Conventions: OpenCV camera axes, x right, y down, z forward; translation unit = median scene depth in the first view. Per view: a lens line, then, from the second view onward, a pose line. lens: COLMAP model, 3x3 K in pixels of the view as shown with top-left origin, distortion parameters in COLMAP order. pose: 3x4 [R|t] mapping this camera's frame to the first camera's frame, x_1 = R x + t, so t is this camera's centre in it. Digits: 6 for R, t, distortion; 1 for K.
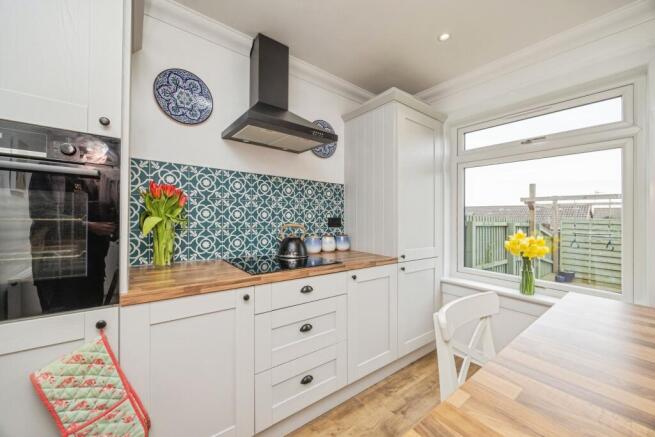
lens RADIAL K [[251.6, 0, 327.3], [0, 251.6, 216.9], [0, 0, 1]] dist [-0.000783, -0.000160]
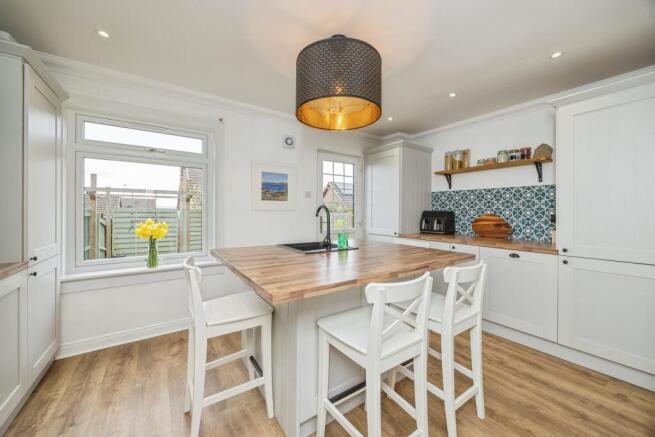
lens RADIAL K [[259.6, 0, 326.9], [0, 259.6, 206.4], [0, 0, 1]] dist [0.001311, 0.000142]
pose [[0.054056, -0.001292, 0.998537, -0.418110], [-0.000903, 0.999999, 0.001342, -0.009244], [-0.998538, -0.000974, 0.054054, 0.021099]]
